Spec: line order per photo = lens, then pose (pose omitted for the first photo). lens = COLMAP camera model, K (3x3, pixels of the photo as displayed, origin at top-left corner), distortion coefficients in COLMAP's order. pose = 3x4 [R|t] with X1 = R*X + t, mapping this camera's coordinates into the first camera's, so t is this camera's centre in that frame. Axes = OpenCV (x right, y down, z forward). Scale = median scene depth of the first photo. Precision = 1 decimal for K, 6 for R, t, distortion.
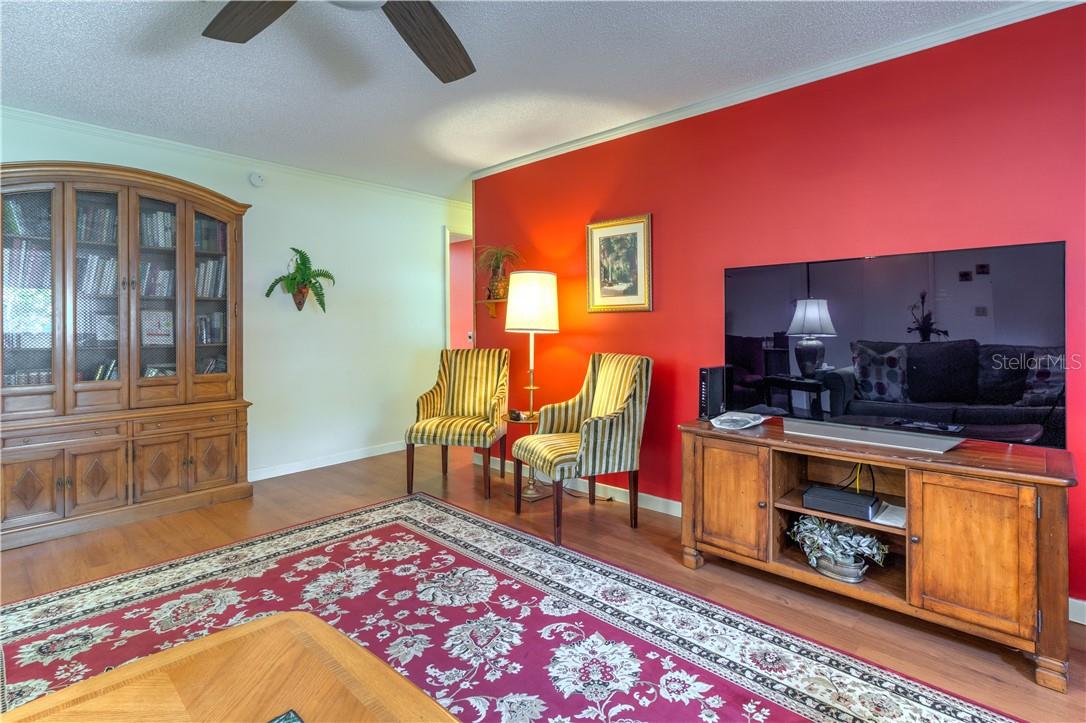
lens RADIAL K [[556.2, 0, 541.3], [0, 556.2, 328.2], [0, 0, 1]] dist [-0.001345, 0.000007]
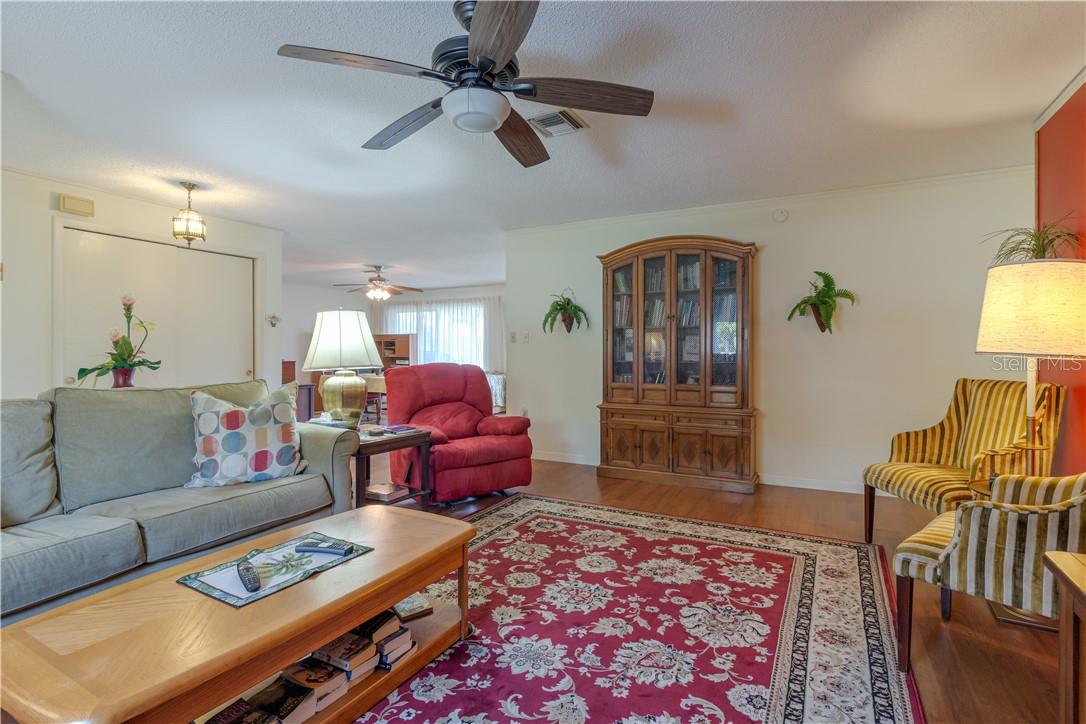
lens RADIAL K [[508.0, 0, 544.4], [0, 508.0, 350.2], [0, 0, 1]] dist [0.001423, 0.000262]
pose [[0.253077, 0.007549, -0.967417, 0.560551], [-0.002474, 0.999971, 0.007156, -0.006080], [0.967443, 0.000583, 0.253088, 0.449510]]
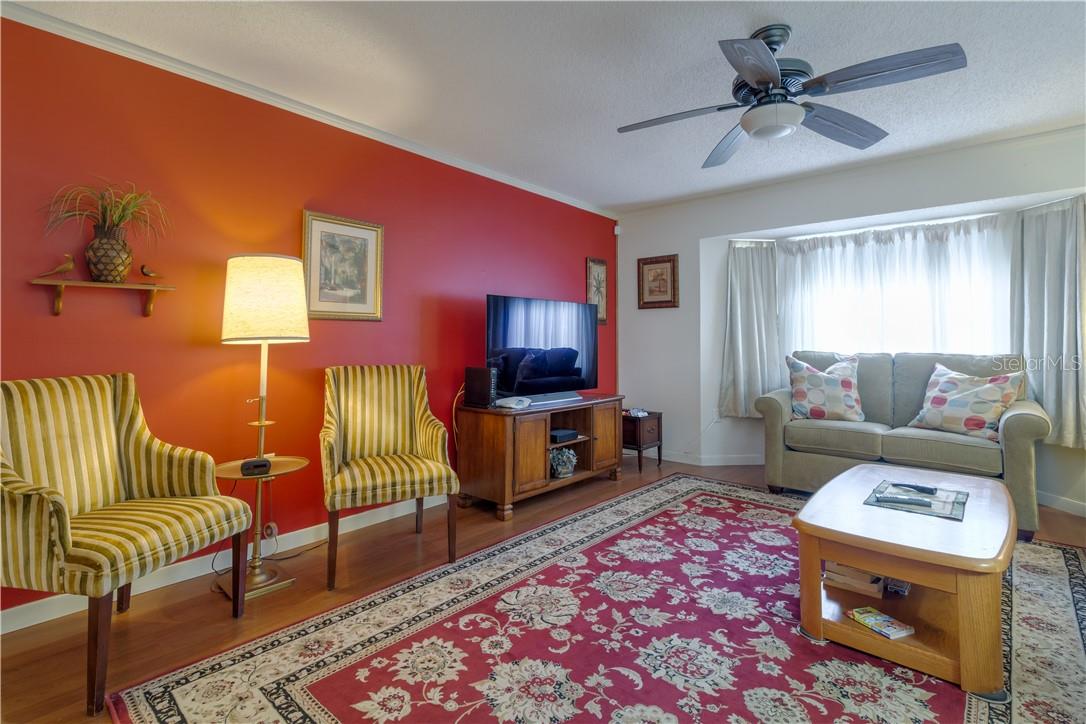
lens RADIAL K [[522.6, 0, 577.4], [0, 522.6, 319.3], [0, 0, 1]] dist [-0.000630, -0.000128]
pose [[-0.101775, 0.048688, 0.993615, -0.988359], [0.004115, 0.998814, -0.048521, 0.016216], [-0.994799, -0.000850, -0.101854, 0.947398]]
